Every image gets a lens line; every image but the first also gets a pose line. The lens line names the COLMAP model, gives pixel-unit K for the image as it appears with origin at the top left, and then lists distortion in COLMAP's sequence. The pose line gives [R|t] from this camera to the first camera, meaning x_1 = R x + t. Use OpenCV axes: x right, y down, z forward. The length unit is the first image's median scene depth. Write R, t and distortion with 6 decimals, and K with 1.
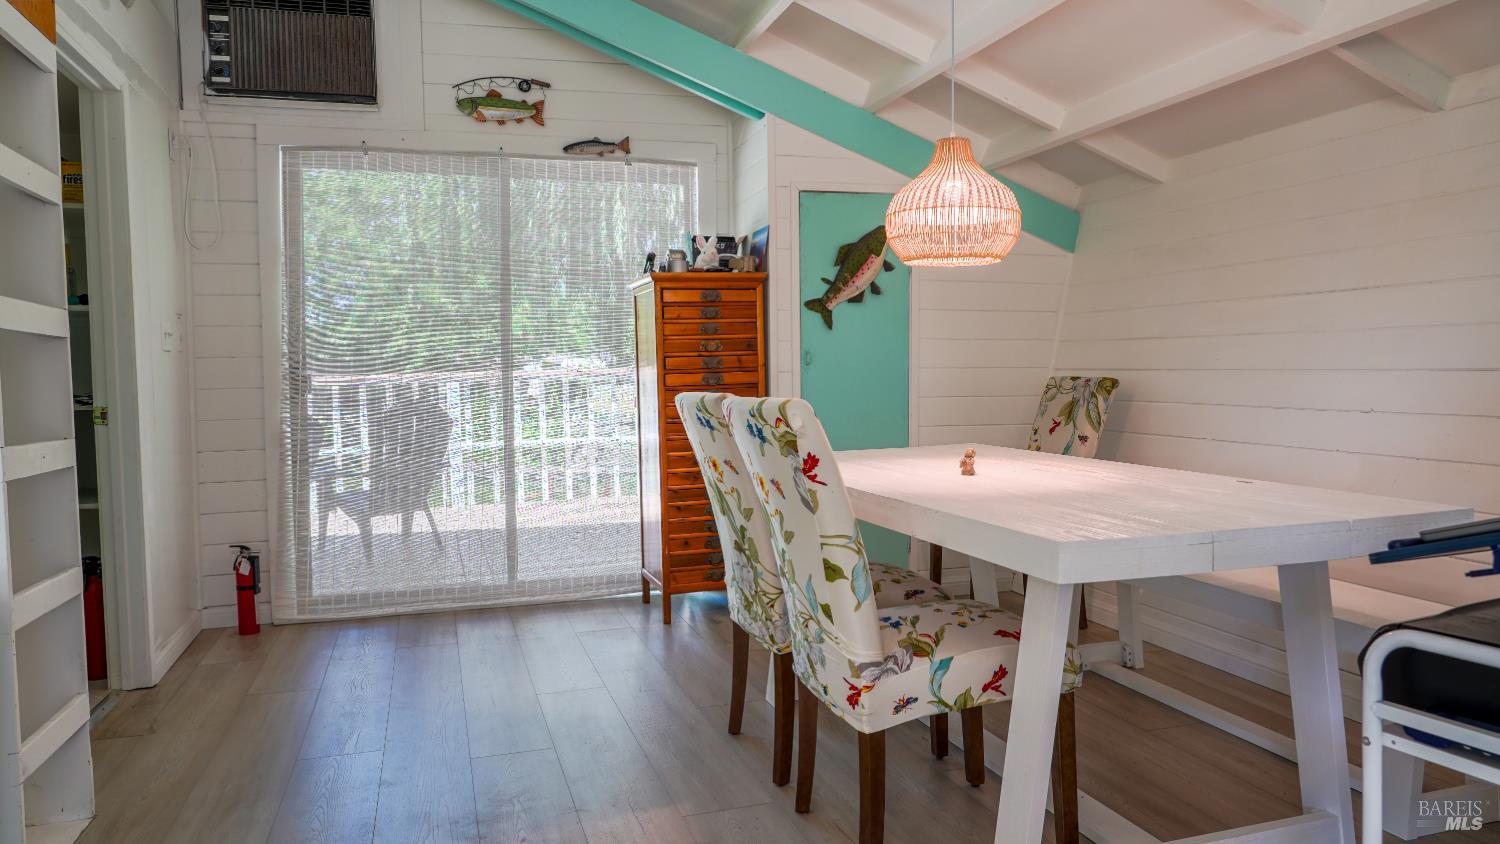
lens RADIAL K [[1008.7, 0, 753.7], [0, 1008.7, 420.7], [0, 0, 1]] dist [-0.016476, 0.002764]
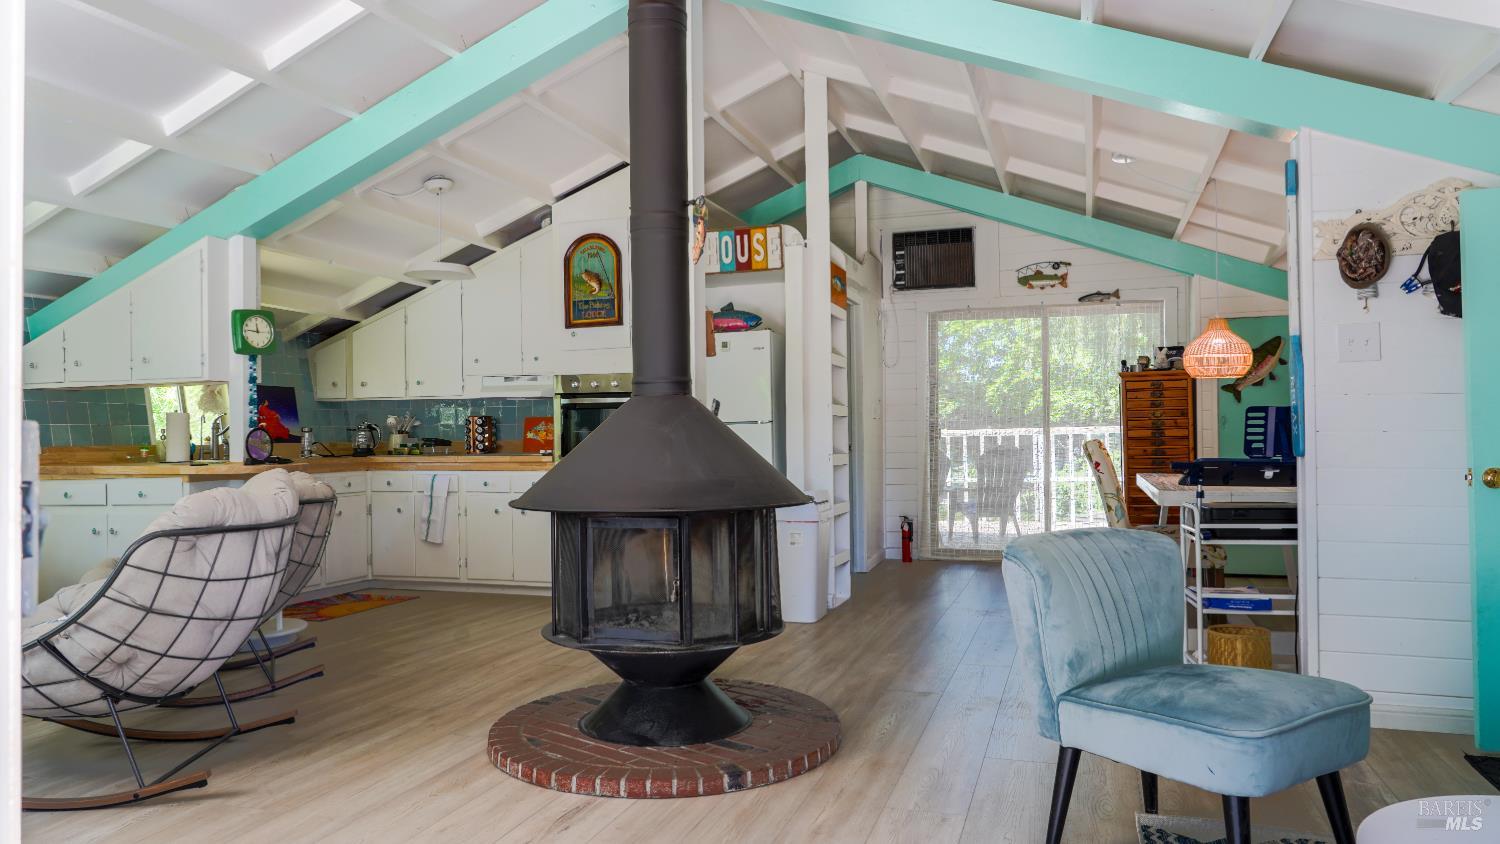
lens RADIAL K [[1008.7, 0, 753.7], [0, 1008.7, 420.7], [0, 0, 1]] dist [-0.016476, 0.002764]
pose [[0.812909, -0.002537, -0.582385, 0.374737], [-0.029740, 0.998505, -0.045863, 0.033596], [0.581631, 0.054603, 0.811618, -0.735407]]
